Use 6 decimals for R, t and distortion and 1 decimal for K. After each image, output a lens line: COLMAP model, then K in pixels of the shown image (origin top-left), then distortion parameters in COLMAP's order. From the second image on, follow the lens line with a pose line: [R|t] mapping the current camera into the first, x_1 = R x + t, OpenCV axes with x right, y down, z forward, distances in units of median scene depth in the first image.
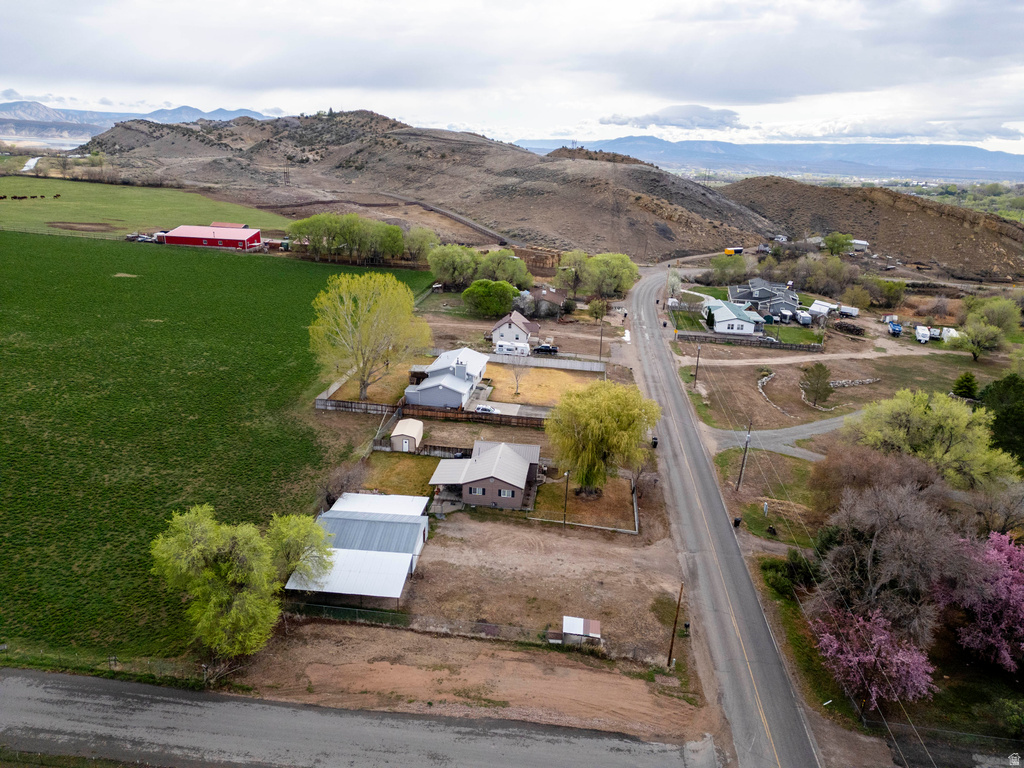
lens RADIAL K [[694.1, 0, 510.9], [0, 694.1, 379.5], [0, 0, 1]] dist [0.116616, -0.139823]
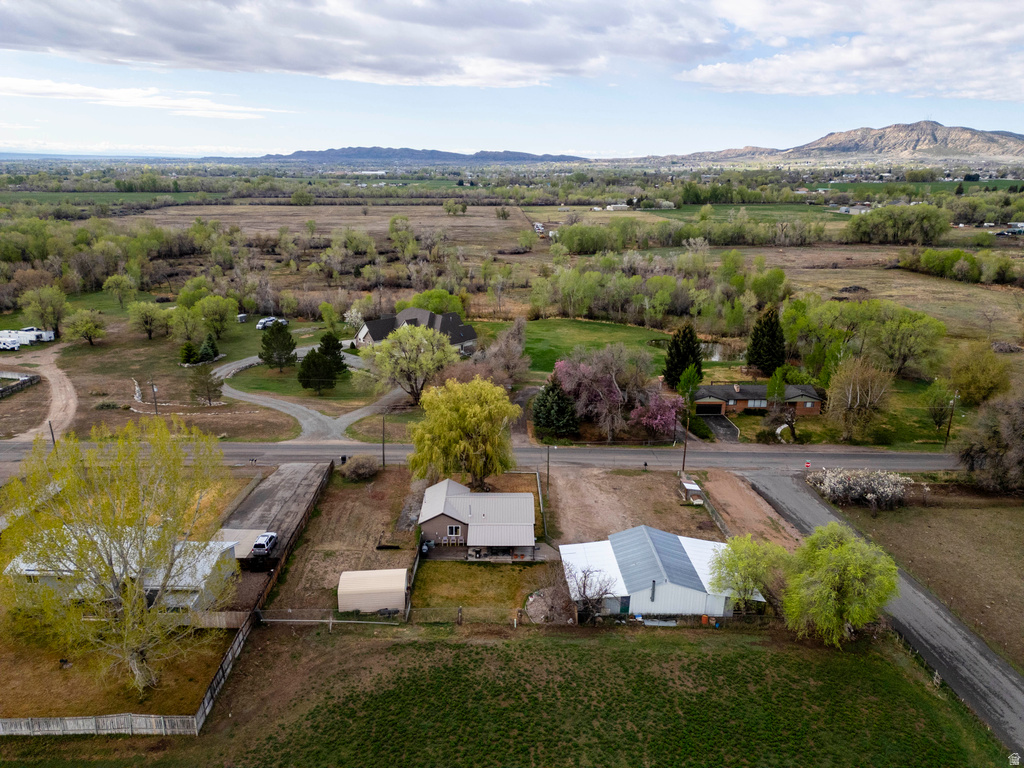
lens RADIAL K [[702.2, 0, 481.1], [0, 702.2, 382.0], [0, 0, 1]] dist [0.115023, -0.115325]
pose [[-0.096862, -0.331130, 0.938600, -1.043444], [0.298312, 0.890022, 0.344777, -0.433775], [-0.949541, 0.313392, 0.012571, 1.150716]]
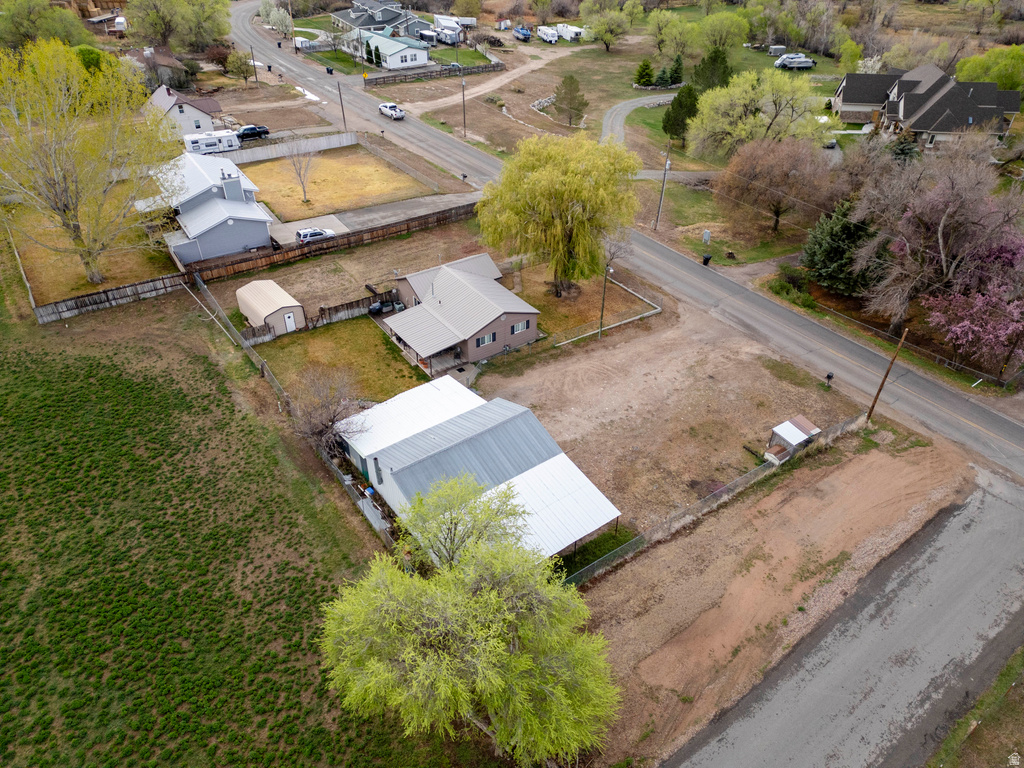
lens RADIAL K [[694.1, 0, 510.9], [0, 694.1, 379.5], [0, 0, 1]] dist [0.116616, -0.139823]
pose [[0.754265, -0.415112, 0.508690, -0.468958], [0.228646, 0.892342, 0.389162, -0.084106], [-0.615471, -0.177221, 0.767976, 0.502647]]
